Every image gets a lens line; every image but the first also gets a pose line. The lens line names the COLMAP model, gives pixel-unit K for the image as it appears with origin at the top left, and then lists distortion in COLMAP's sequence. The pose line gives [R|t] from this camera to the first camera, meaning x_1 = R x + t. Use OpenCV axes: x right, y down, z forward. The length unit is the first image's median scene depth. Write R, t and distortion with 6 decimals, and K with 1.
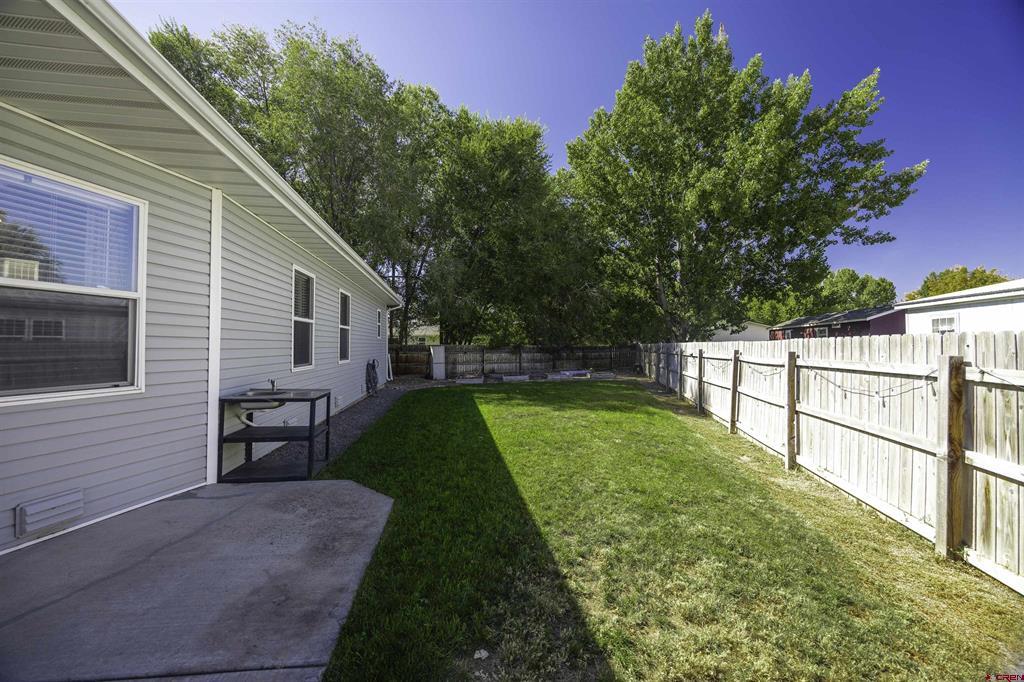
lens RADIAL K [[386.8, 0, 510.8], [0, 386.8, 339.5], [0, 0, 1]] dist [-0.005482, 0.000267]
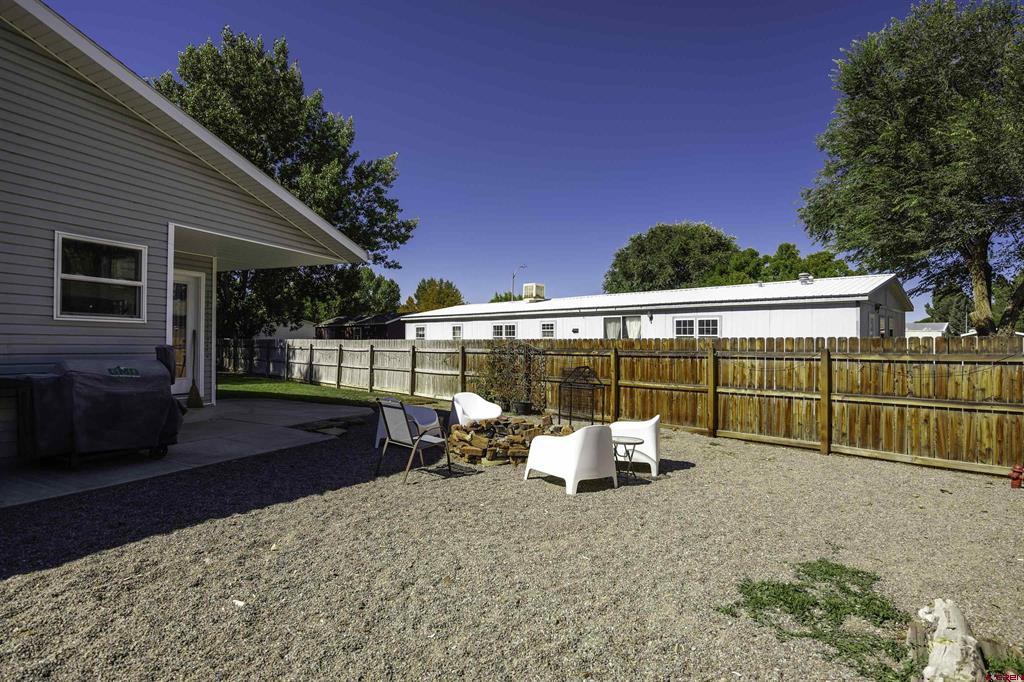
lens RADIAL K [[517.9, 0, 506.9], [0, 517.9, 340.1], [0, 0, 1]] dist [-0.012209, 0.000030]
pose [[0.547541, 0.010058, 0.836718, -0.378058], [-0.022919, 0.999733, 0.002980, -0.007088], [-0.836465, -0.020808, 0.547626, -0.370564]]
